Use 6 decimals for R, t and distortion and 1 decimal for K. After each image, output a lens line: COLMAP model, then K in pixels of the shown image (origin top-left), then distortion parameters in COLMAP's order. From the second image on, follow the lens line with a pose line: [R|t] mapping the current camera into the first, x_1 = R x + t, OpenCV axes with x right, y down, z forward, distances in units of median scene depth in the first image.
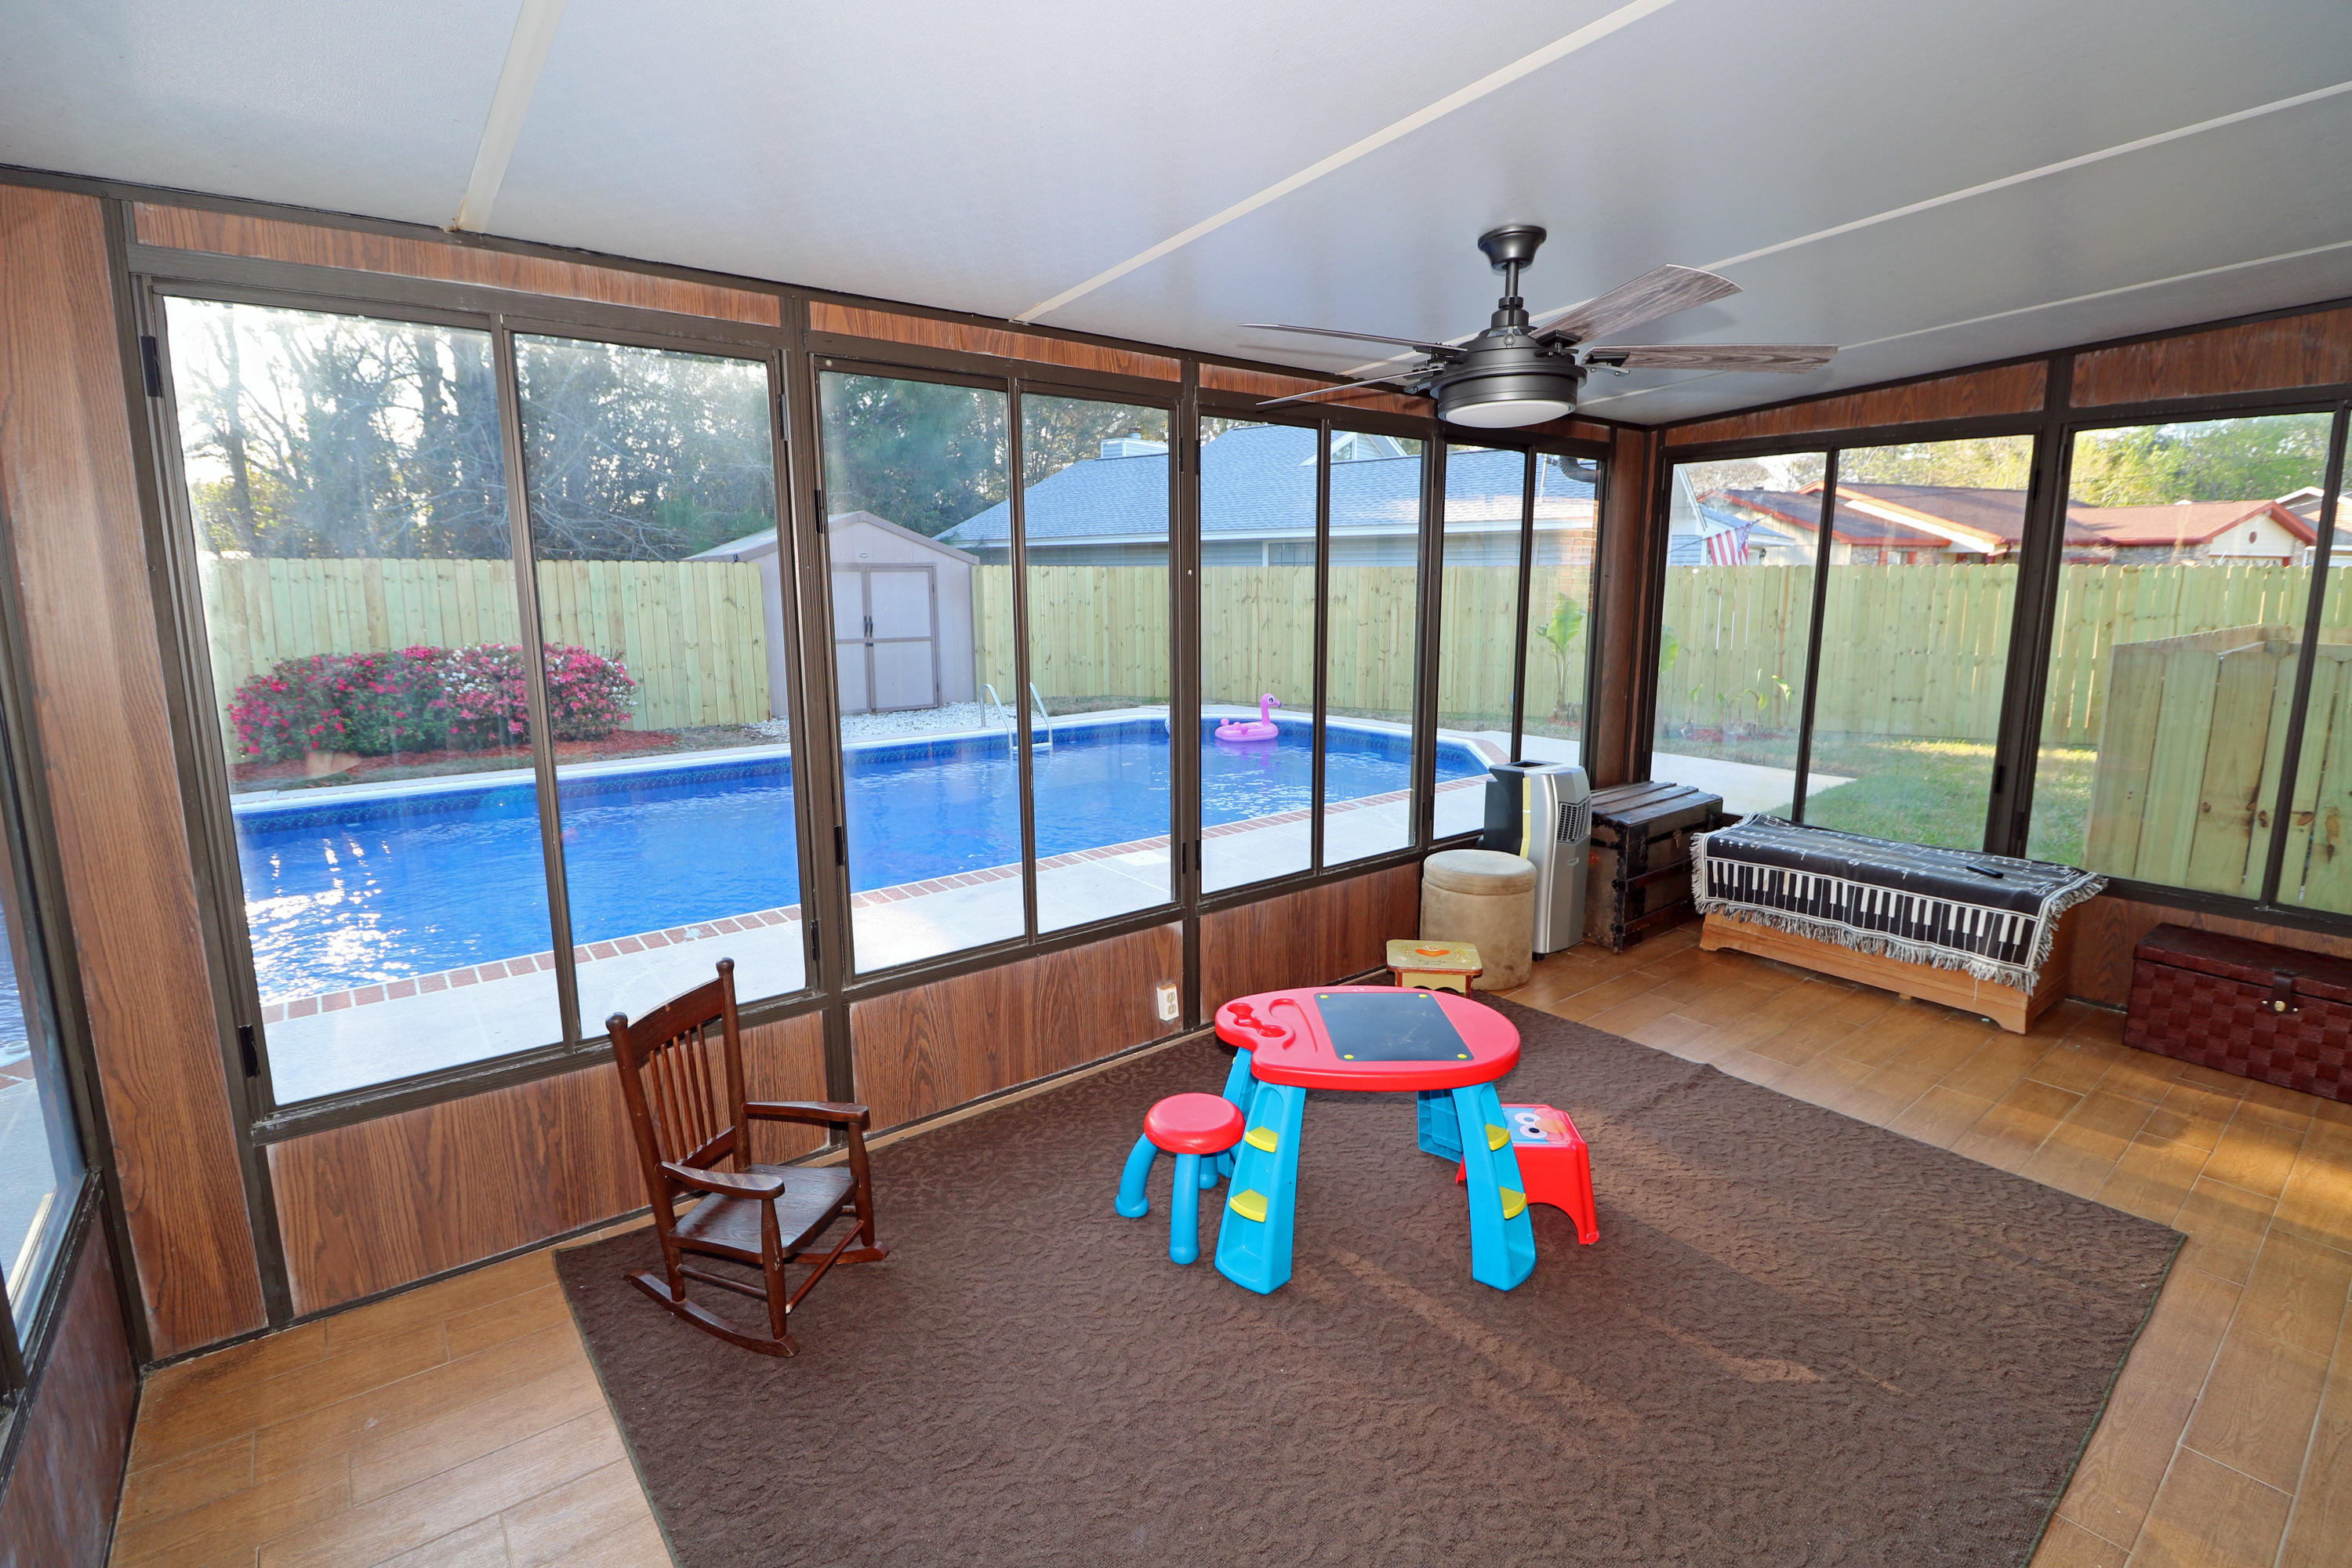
lens RADIAL K [[1117.6, 0, 1184.1], [0, 1117.6, 764.6], [0, 0, 1]] dist [-0.001231, -0.012901]
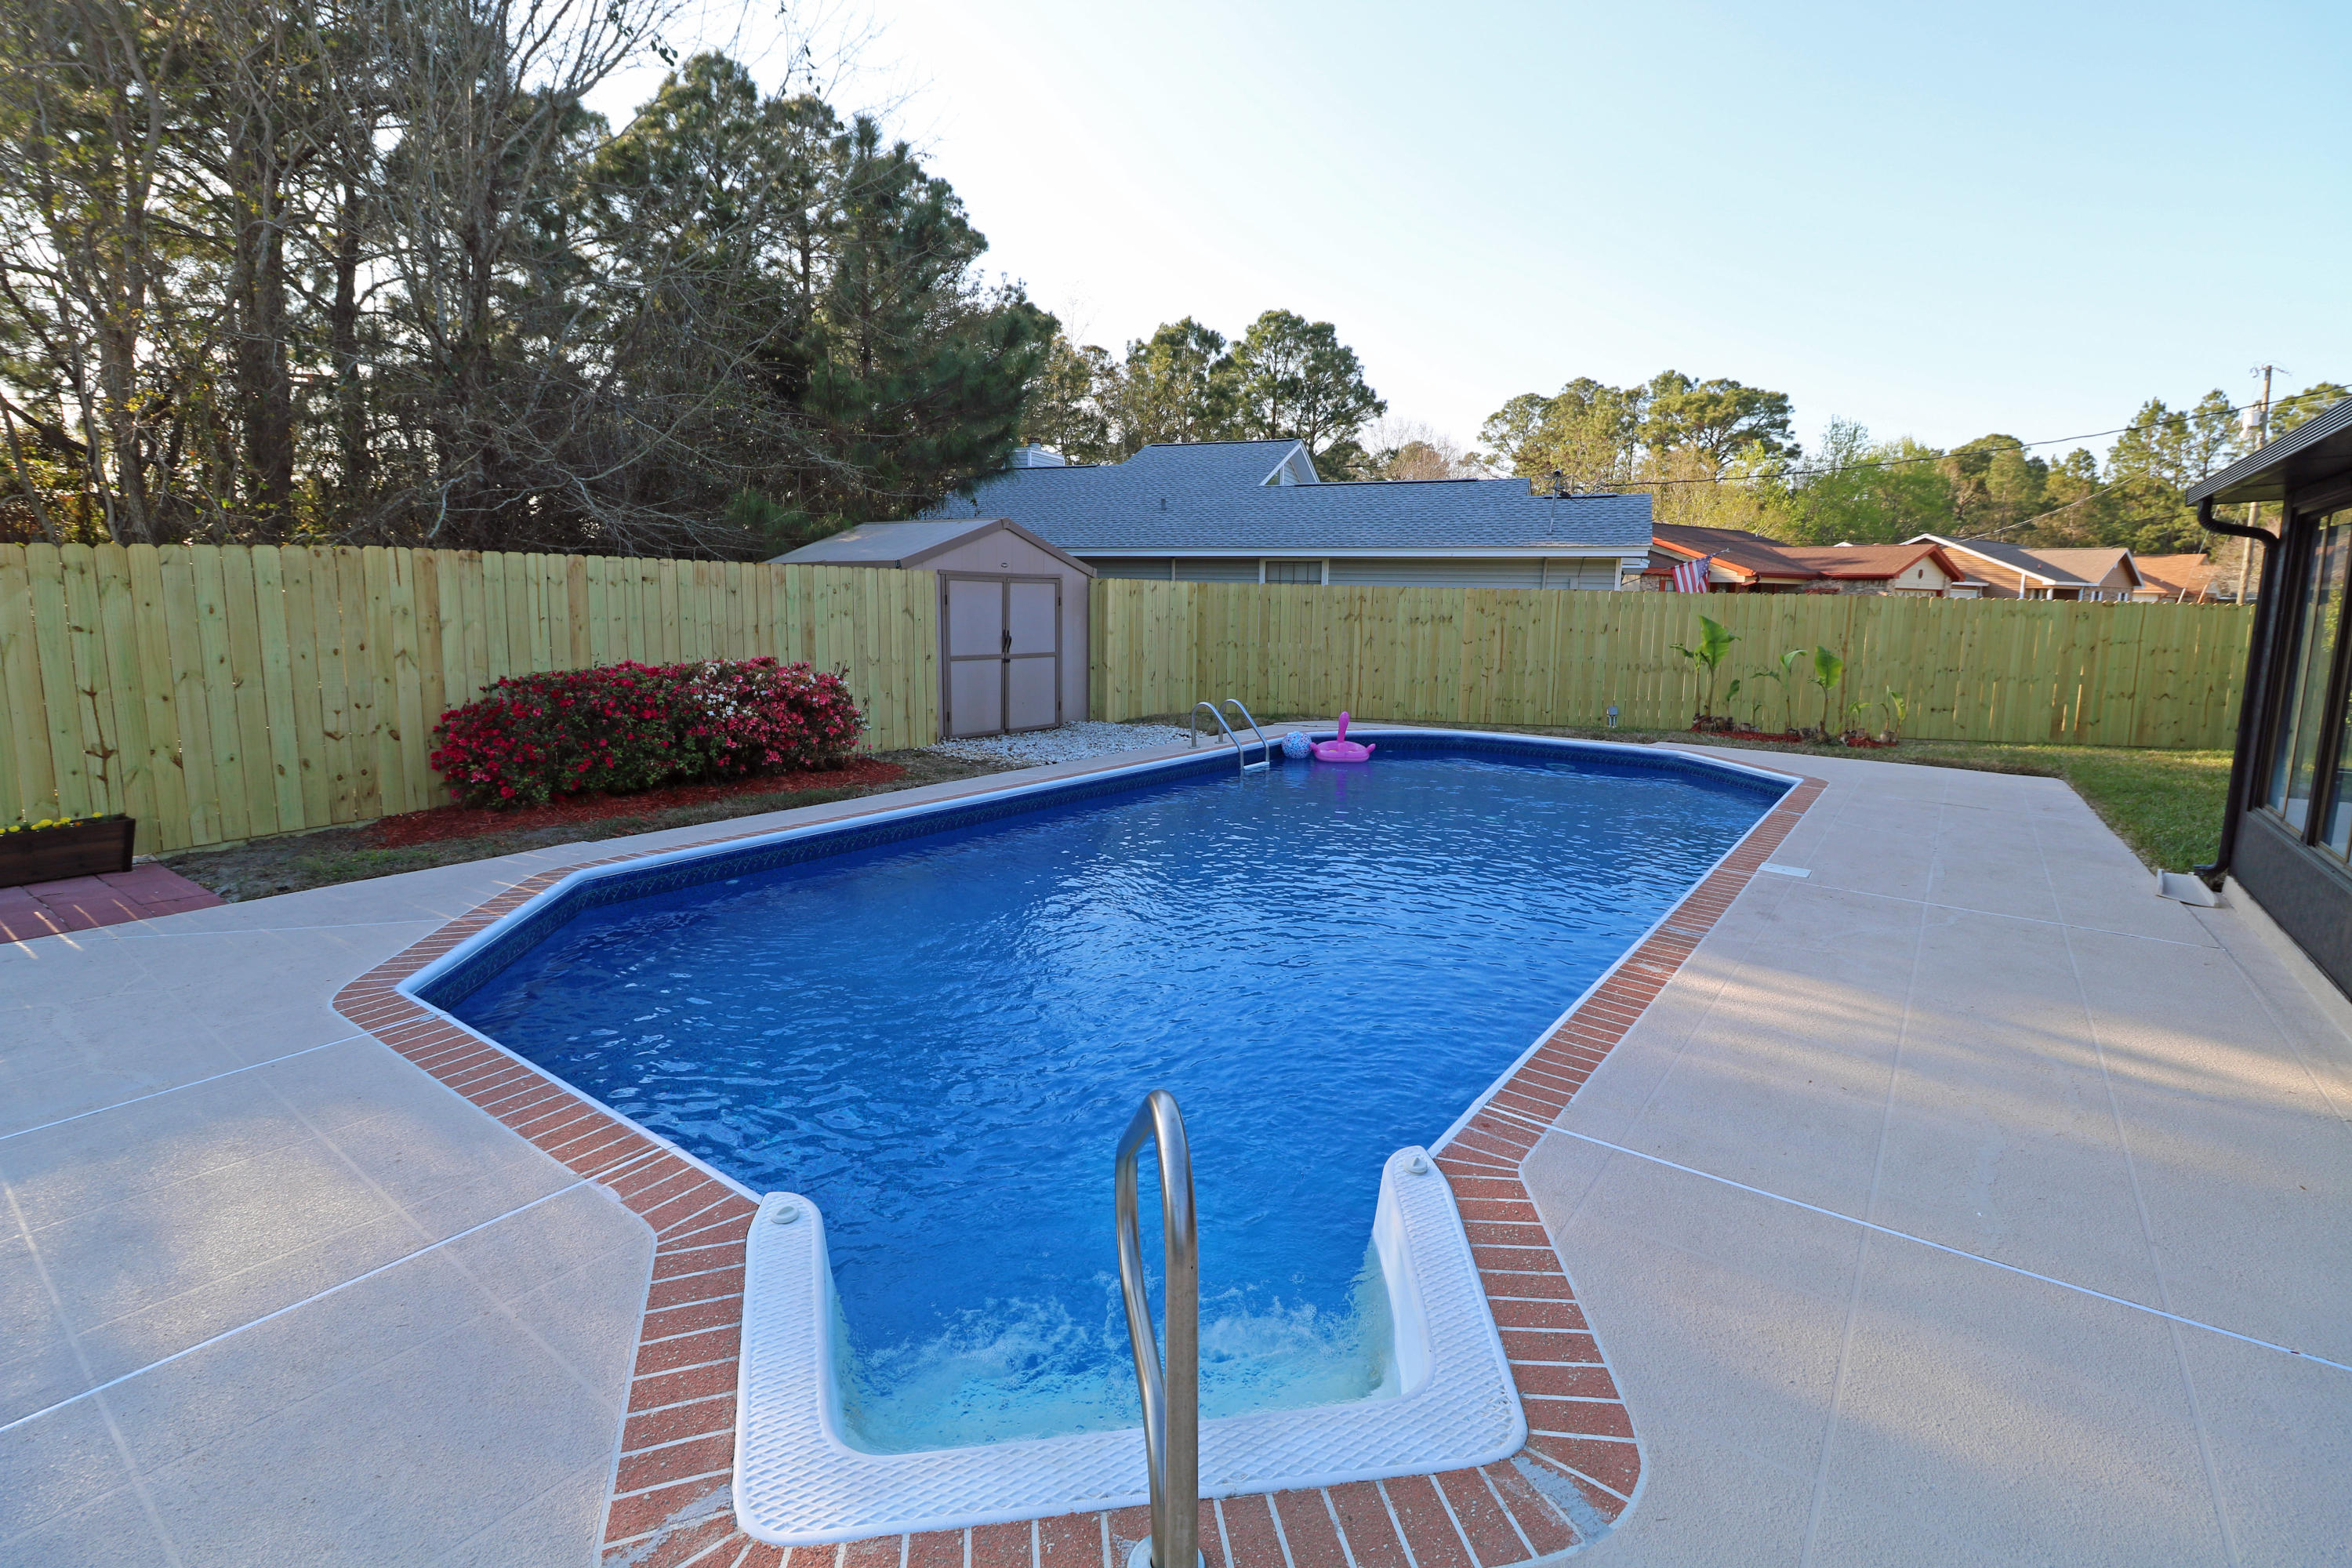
lens RADIAL K [[1117.6, 0, 1184.1], [0, 1117.6, 764.6], [0, 0, 1]] dist [-0.001231, -0.012901]
pose [[0.961701, -0.022671, 0.273161, -0.395819], [0.025834, 0.999634, -0.007987, -0.009578], [-0.272880, 0.014738, 0.961935, 0.066649]]
